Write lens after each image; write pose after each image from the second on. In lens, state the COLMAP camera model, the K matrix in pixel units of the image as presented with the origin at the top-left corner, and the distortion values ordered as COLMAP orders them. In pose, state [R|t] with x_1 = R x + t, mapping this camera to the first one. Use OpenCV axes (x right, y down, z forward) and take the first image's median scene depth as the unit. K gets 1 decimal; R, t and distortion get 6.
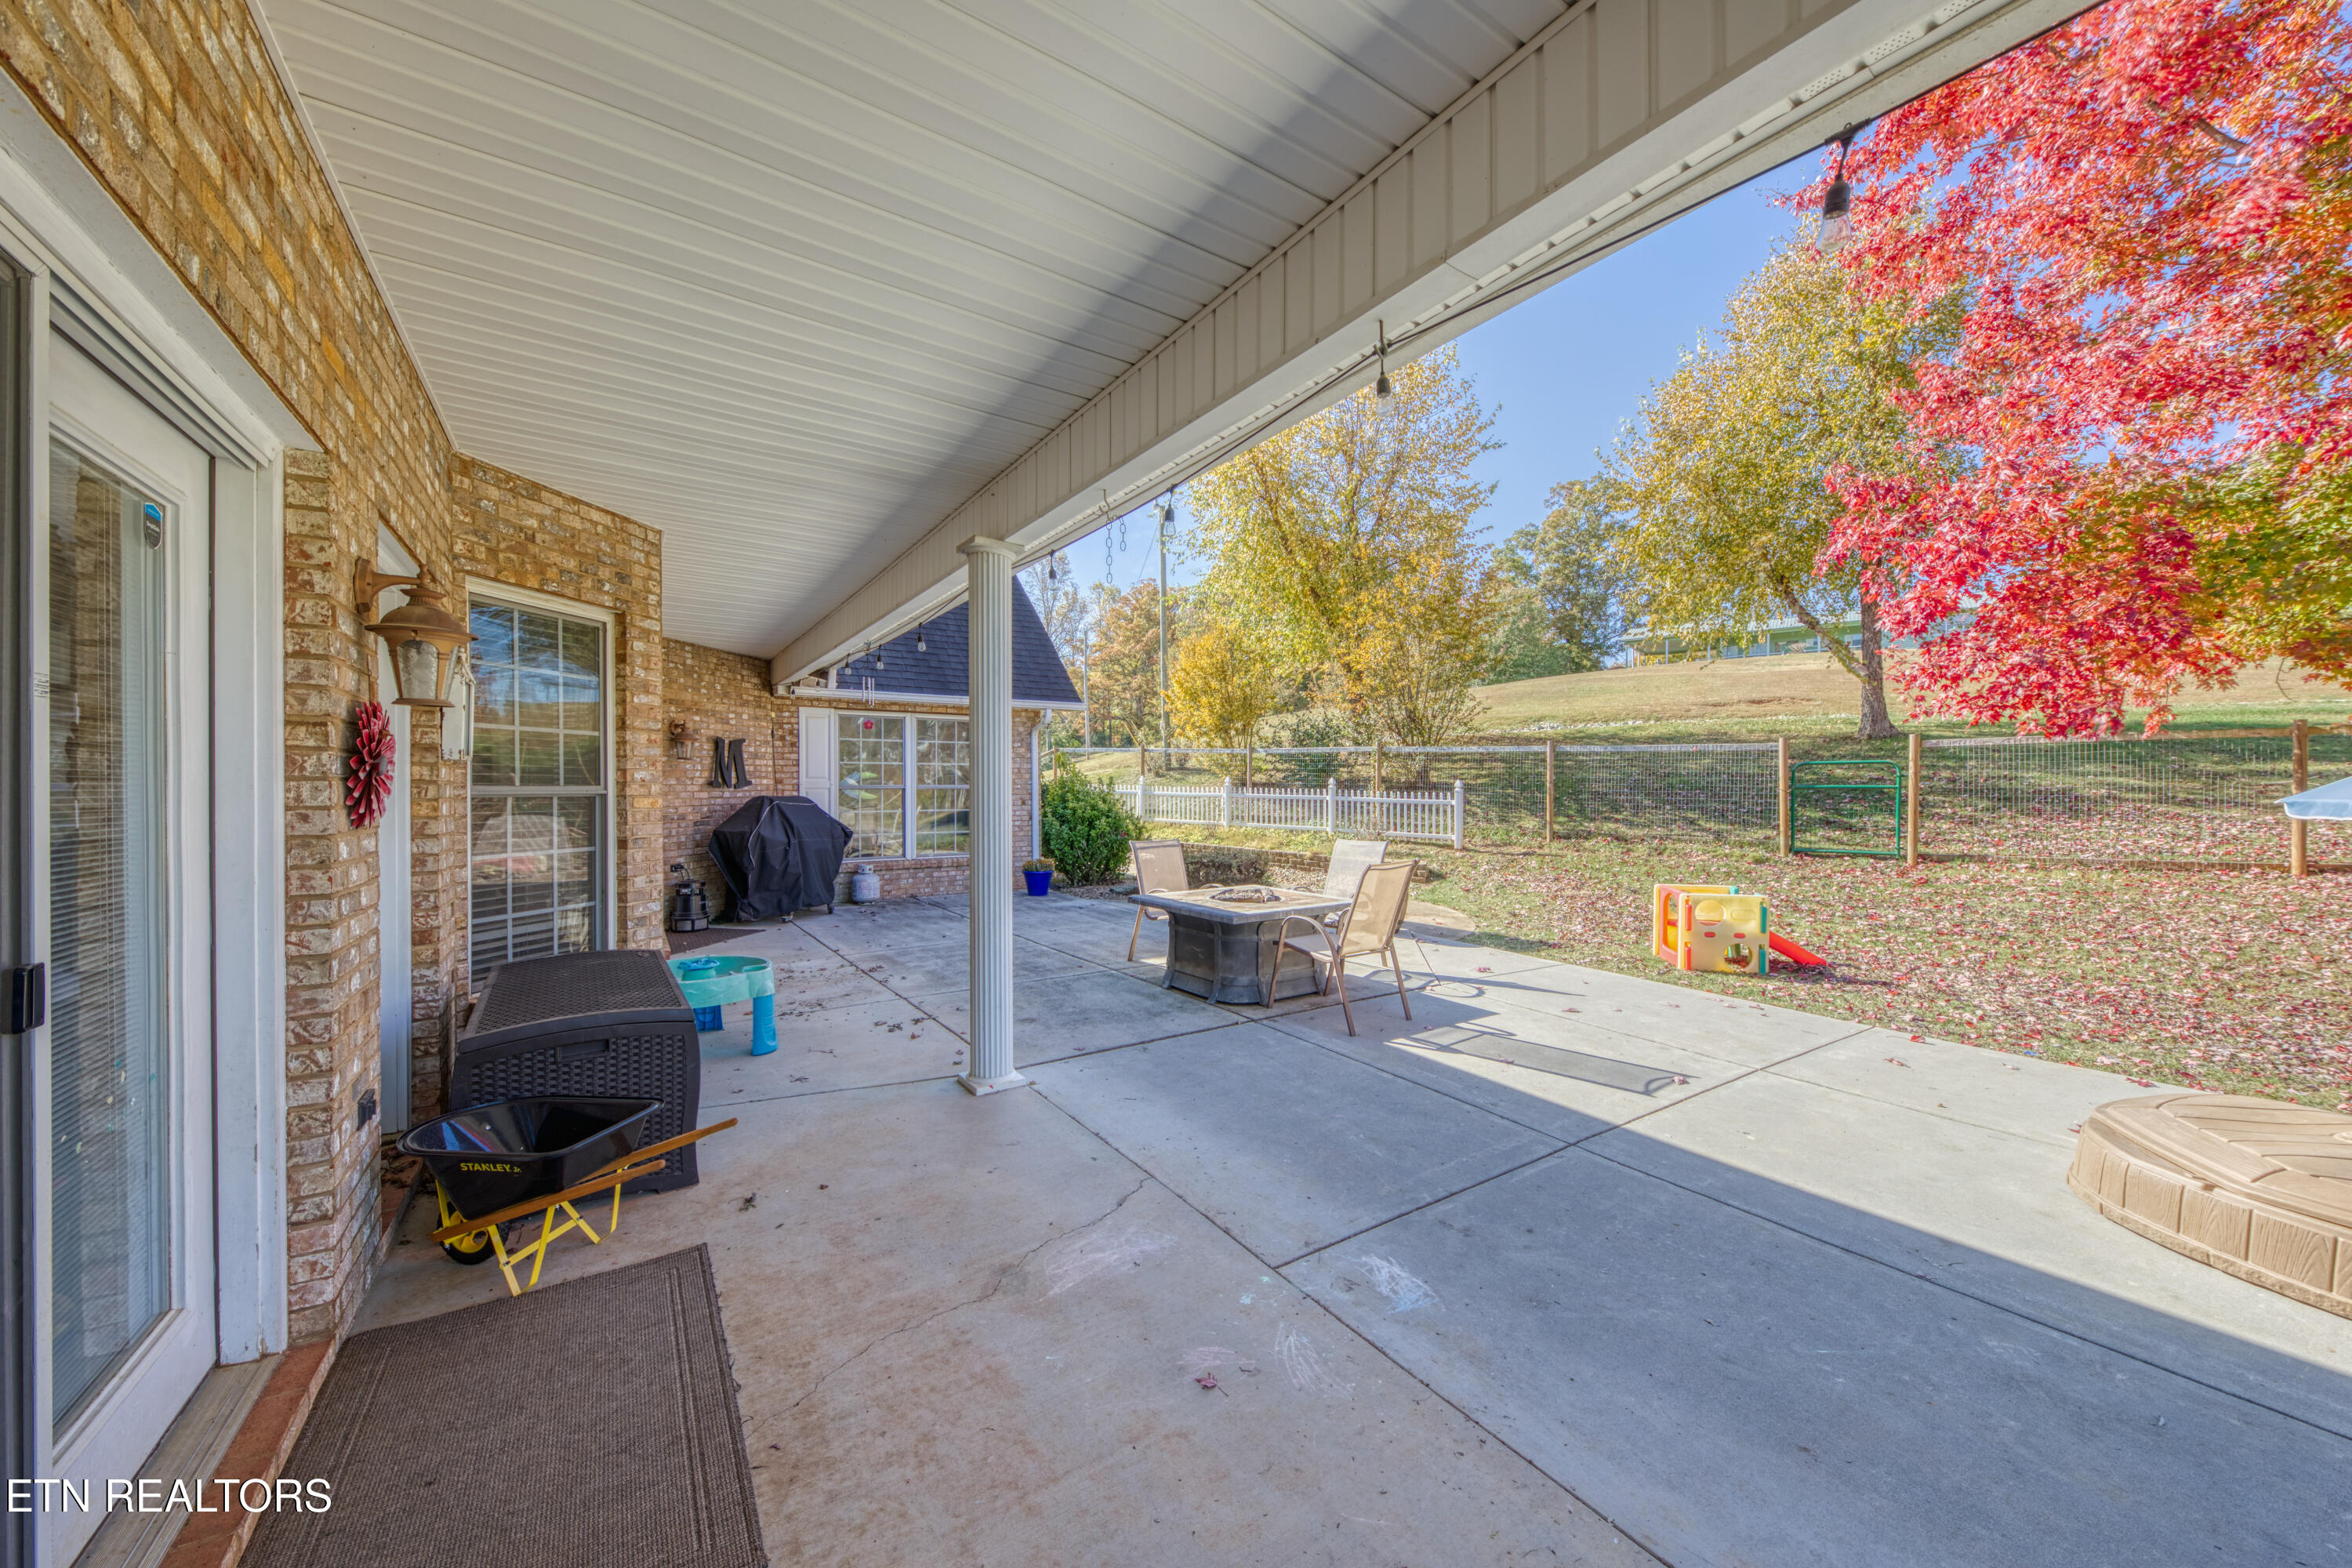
lens RADIAL K [[827.4, 0, 1171.6], [0, 827.4, 793.4], [0, 0, 1]] dist [0.001353, -0.000693]
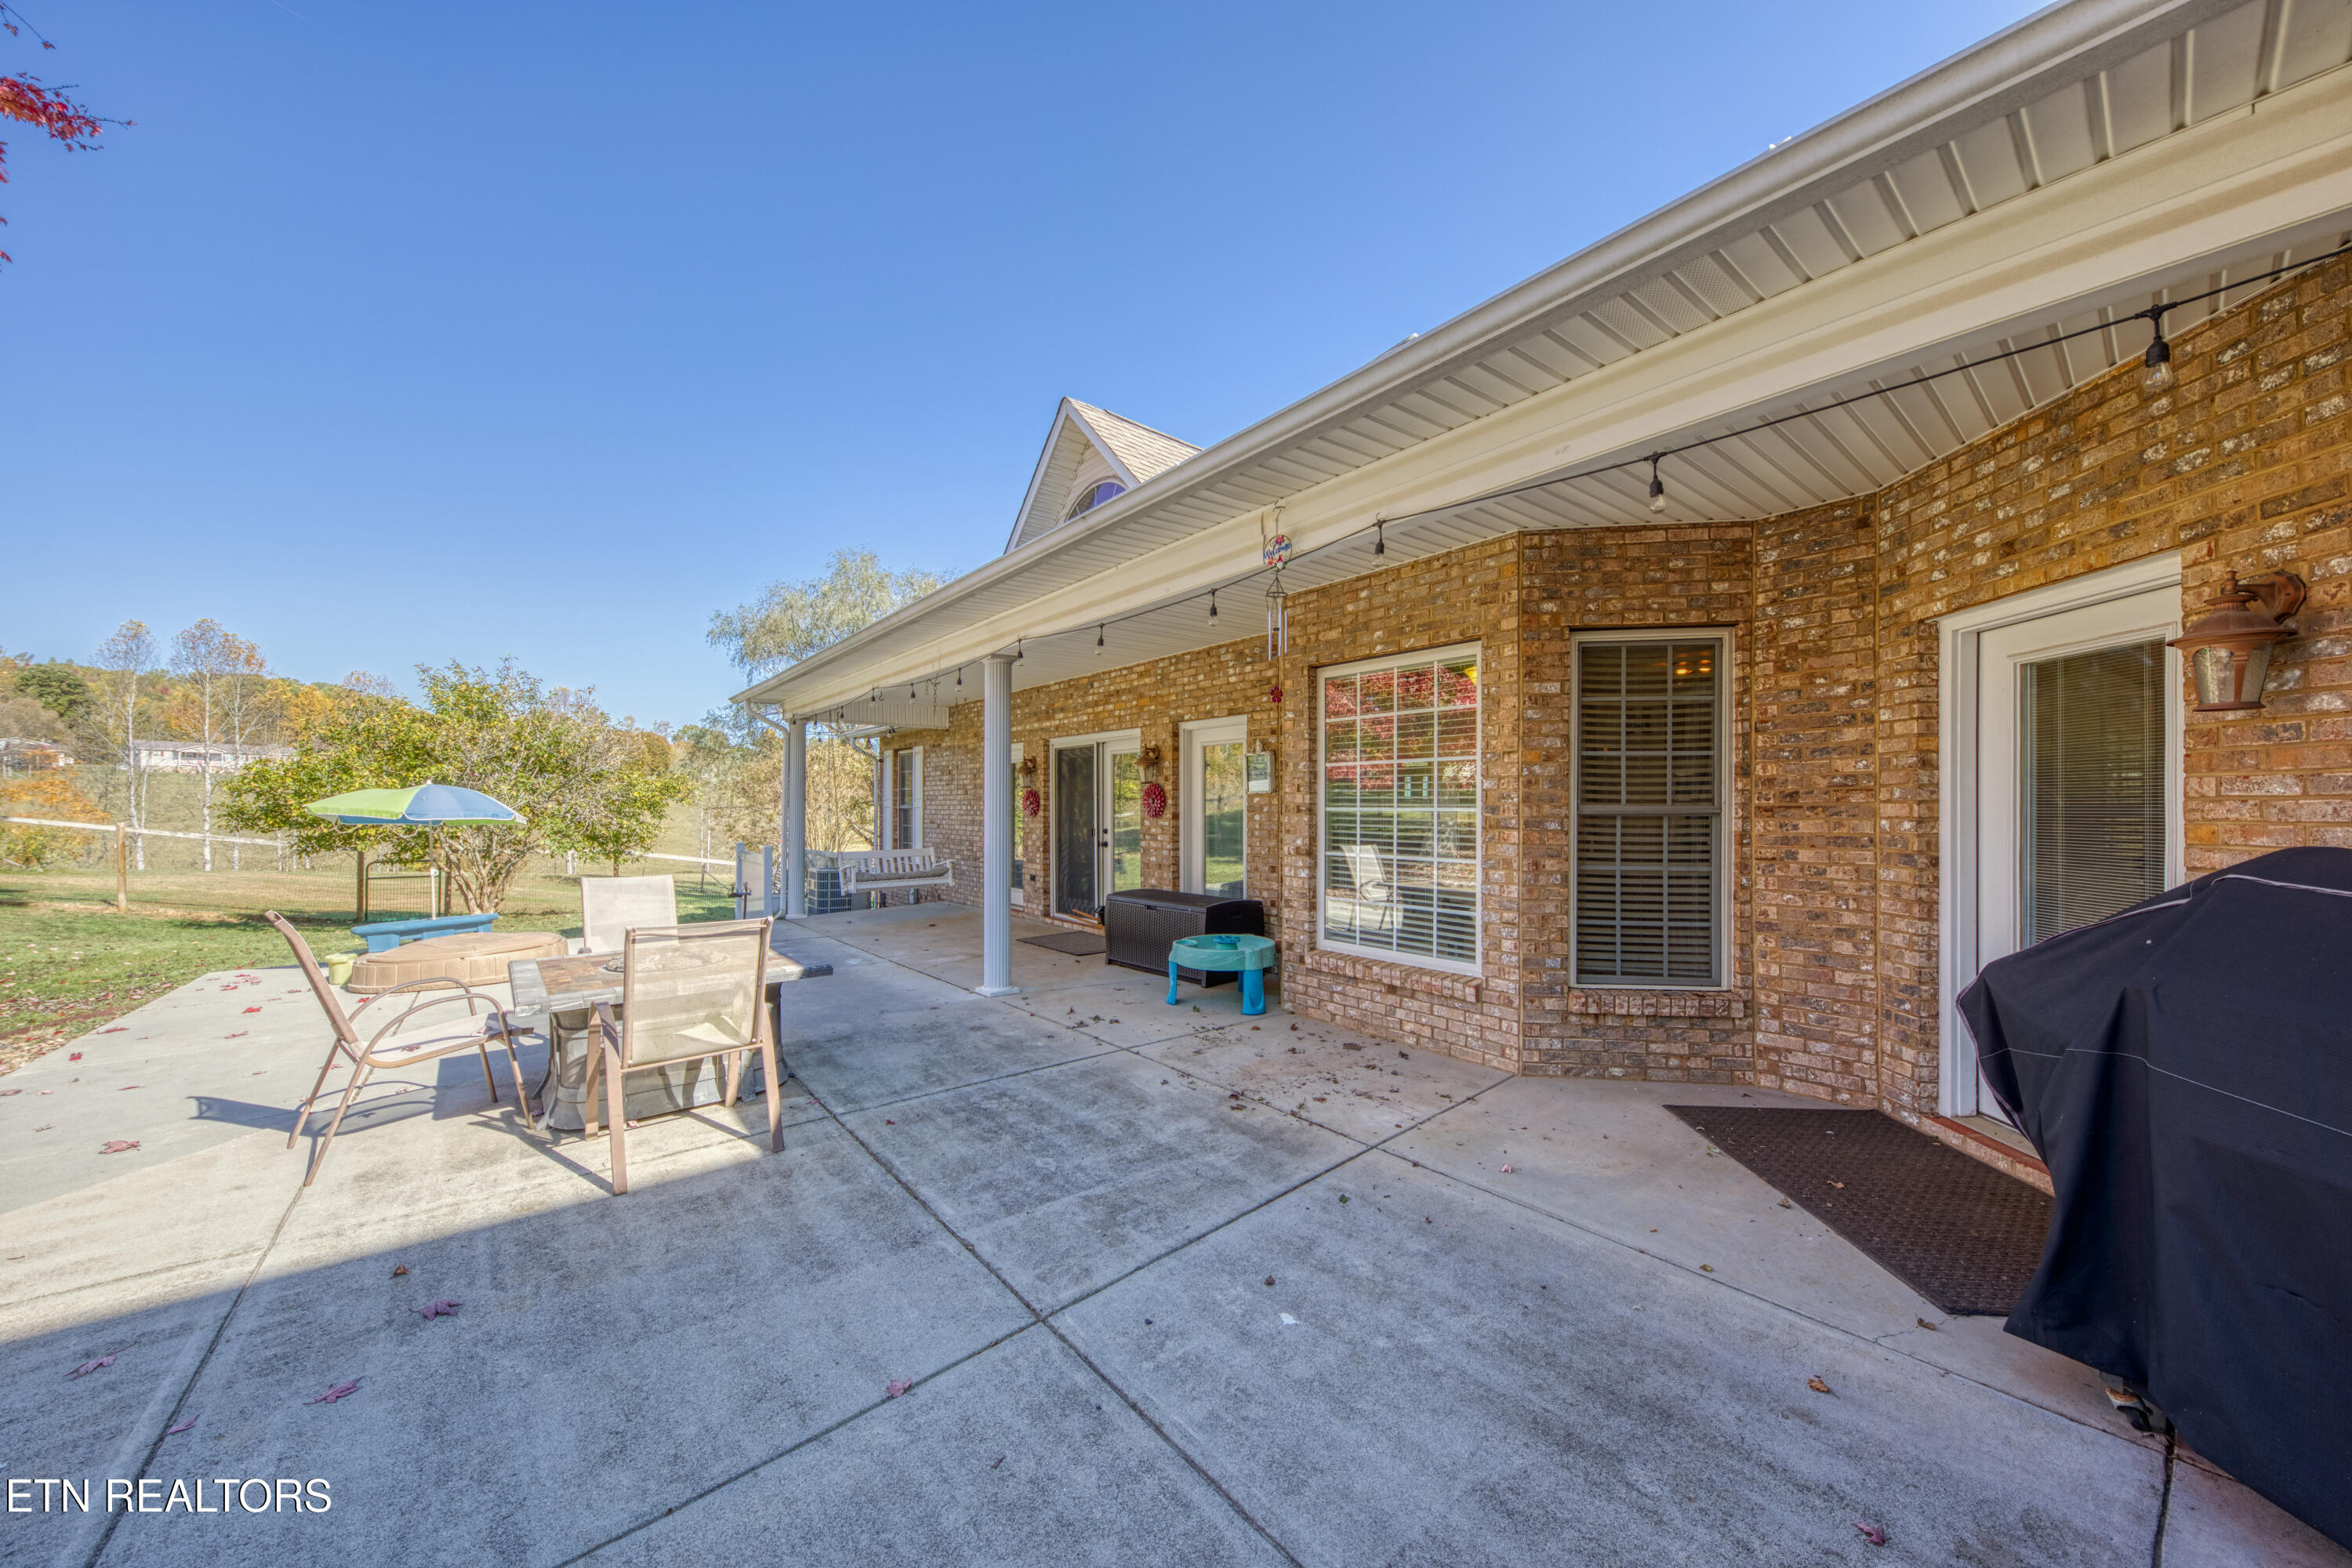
lens RADIAL K [[827.4, 0, 1177.7], [0, 827.4, 798.0], [0, 0, 1]] dist [0.001353, -0.000693]
pose [[-0.996151, 0.003296, -0.087589, -0.327250], [0.003577, 0.999989, -0.003054, -0.012917], [0.087578, -0.003355, -0.996152, 2.011013]]
